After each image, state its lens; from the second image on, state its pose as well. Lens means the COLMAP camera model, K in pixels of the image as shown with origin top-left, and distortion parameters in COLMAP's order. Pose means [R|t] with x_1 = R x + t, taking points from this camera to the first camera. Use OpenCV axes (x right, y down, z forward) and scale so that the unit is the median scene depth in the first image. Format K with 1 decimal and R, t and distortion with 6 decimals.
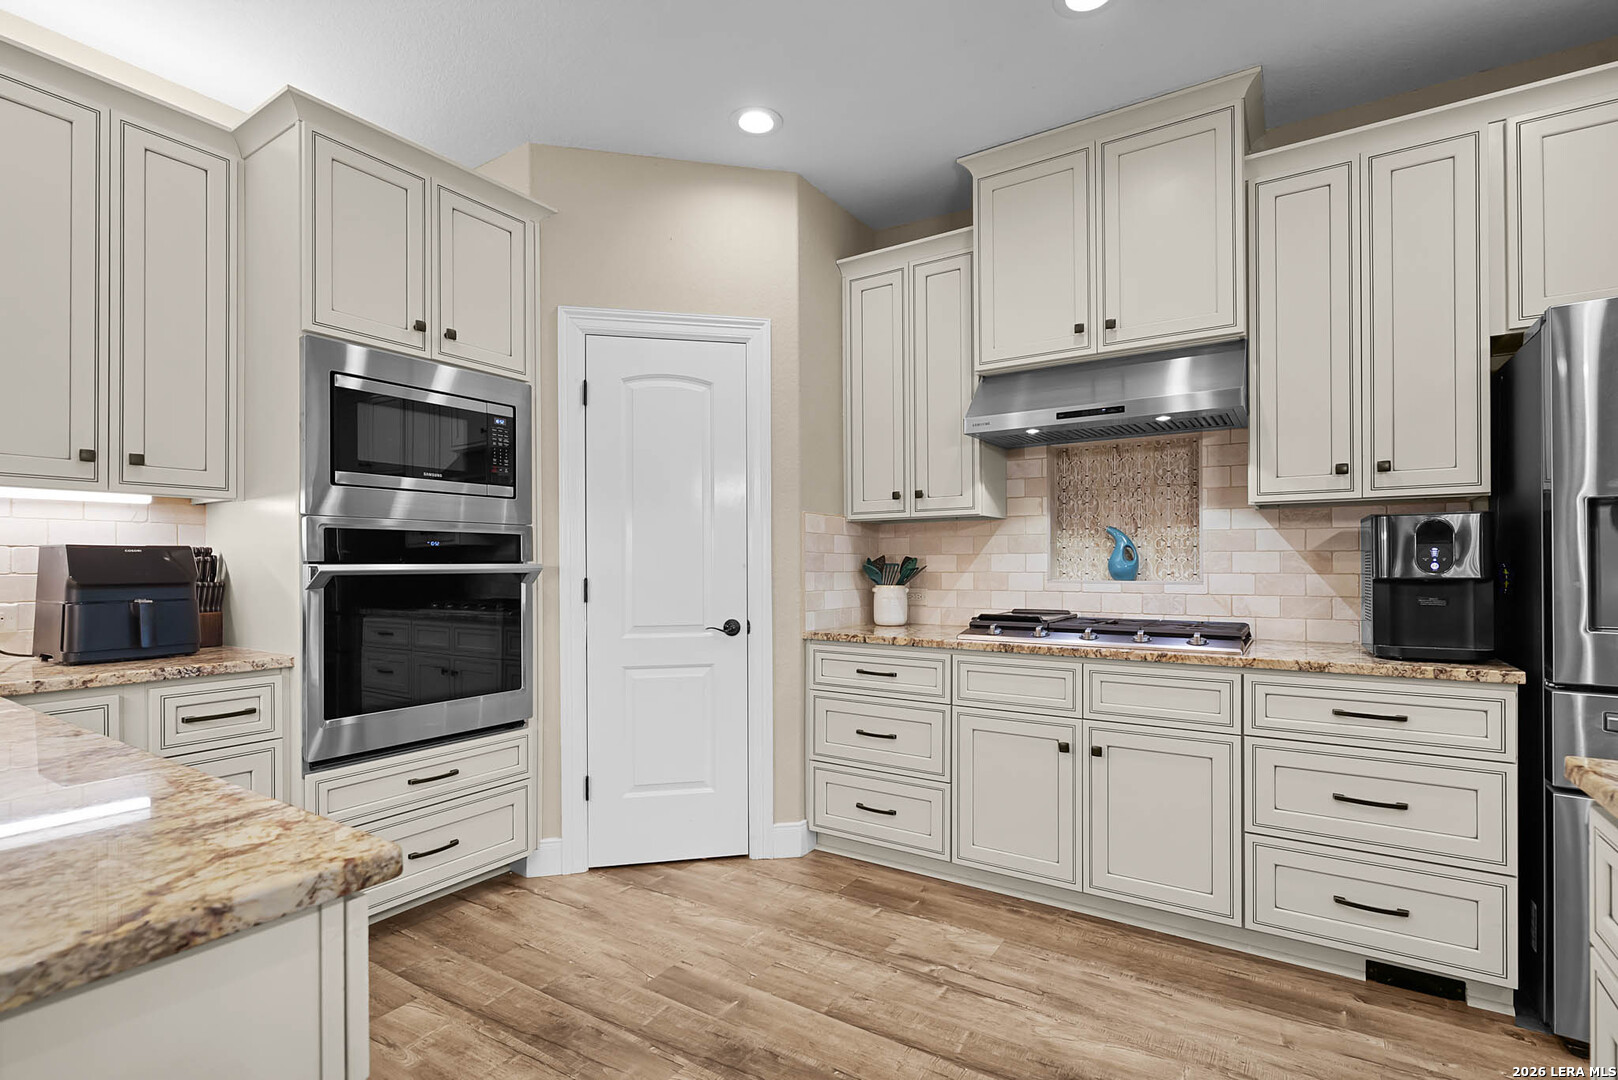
lens RADIAL K [[770.3, 0, 805.9], [0, 770.3, 557.9], [0, 0, 1]] dist [-0.000975, -0.000330]
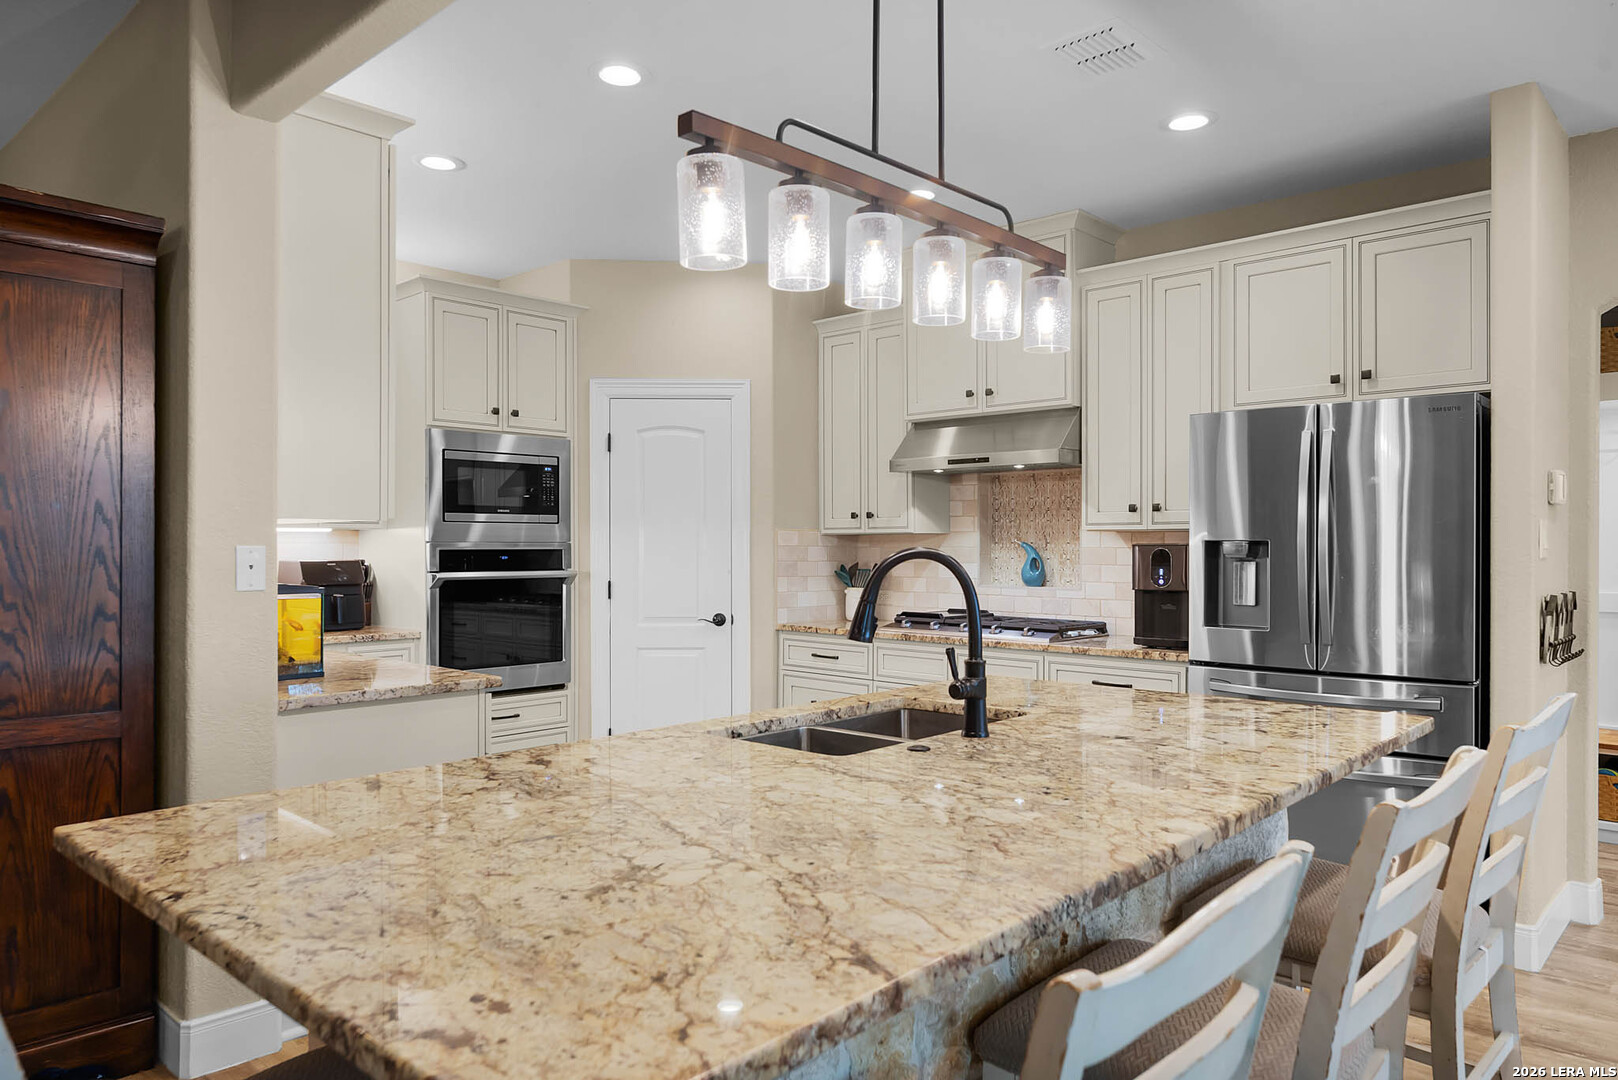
lens RADIAL K [[1090.5, 0, 809.0], [0, 1090.5, 540.0], [0, 0, 1]] dist [0.000252, 0.000130]
pose [[0.986249, 0.003624, -0.165229, 0.378338], [-0.003040, 0.999988, 0.003786, -0.054315], [0.165241, -0.003231, 0.986248, -0.832655]]
